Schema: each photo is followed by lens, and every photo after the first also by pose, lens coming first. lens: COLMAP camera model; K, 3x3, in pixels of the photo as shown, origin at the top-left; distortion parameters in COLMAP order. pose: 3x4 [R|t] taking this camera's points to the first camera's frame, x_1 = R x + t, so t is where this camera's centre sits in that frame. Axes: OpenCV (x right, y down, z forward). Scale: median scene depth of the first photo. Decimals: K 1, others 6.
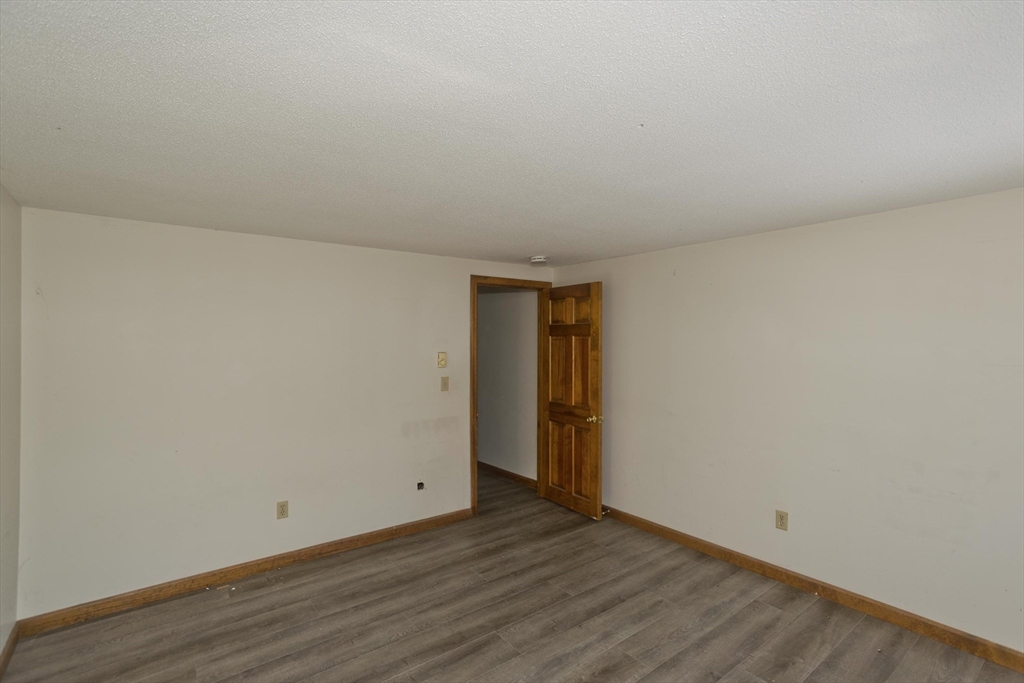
lens RADIAL K [[488.9, 0, 516.7], [0, 488.9, 338.6], [0, 0, 1]] dist [-0.043100, 0.024829]
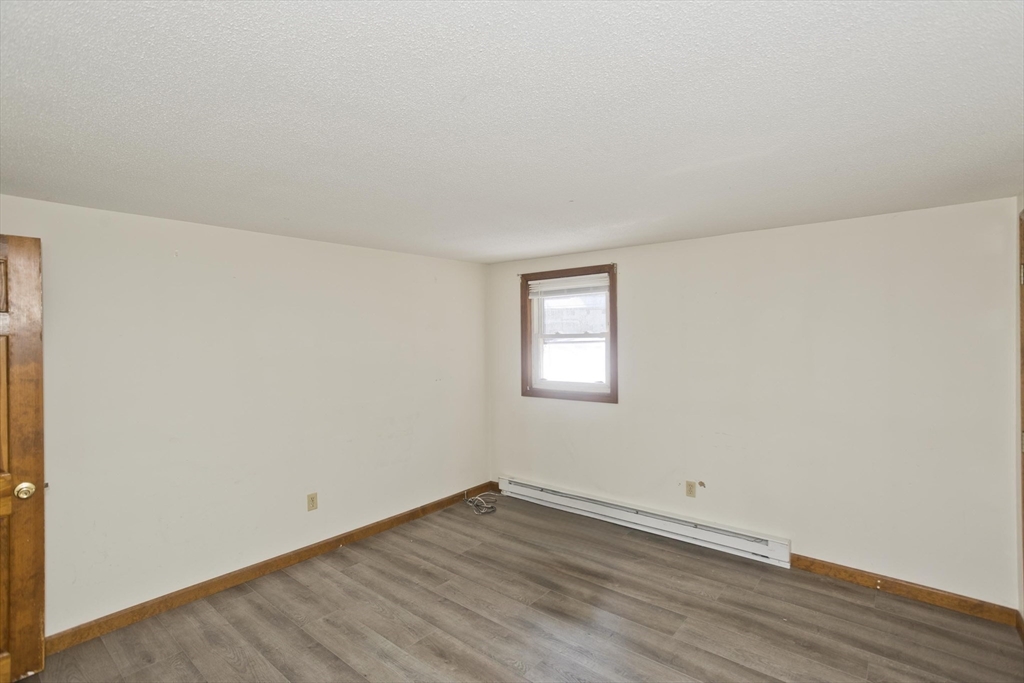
lens RADIAL K [[488.9, 0, 516.0], [0, 488.9, 339.1], [0, 0, 1]] dist [-0.043100, 0.024829]
pose [[-0.227795, -0.010306, 0.973655, -0.698247], [-0.002062, 0.999947, 0.010102, -0.018868], [-0.973707, 0.000294, -0.227804, 0.846792]]
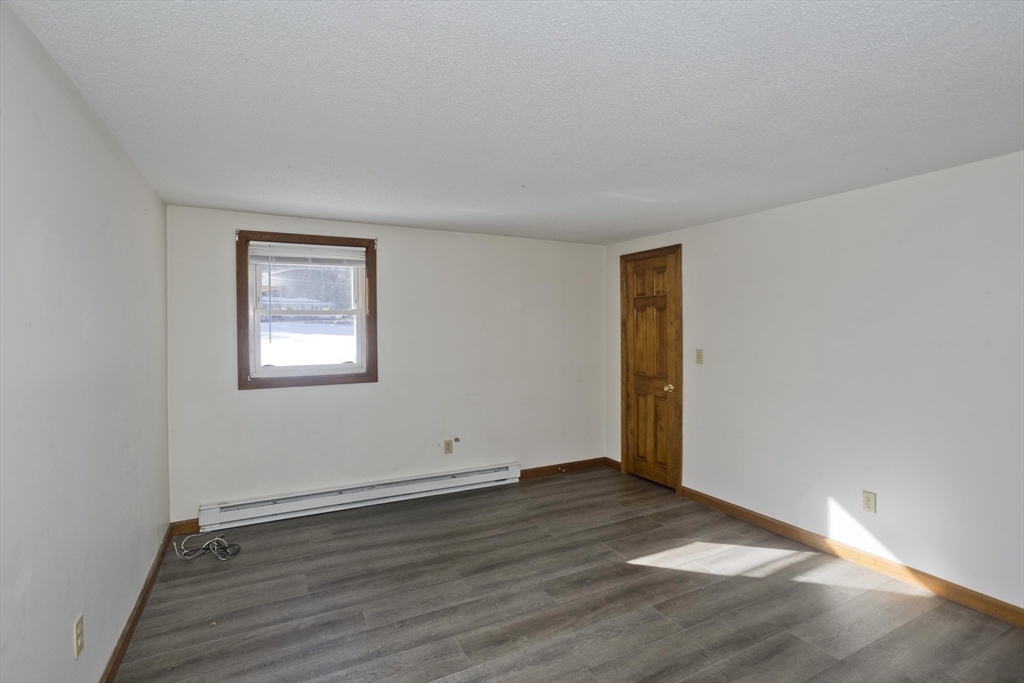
lens RADIAL K [[488.9, 0, 515.4], [0, 488.9, 333.9], [0, 0, 1]] dist [-0.043100, 0.024829]
pose [[-0.986859, -0.006514, 0.161454, -0.006558], [-0.006526, 0.999979, 0.000452, 0.040712], [-0.161453, -0.000607, -0.986880, 1.547625]]
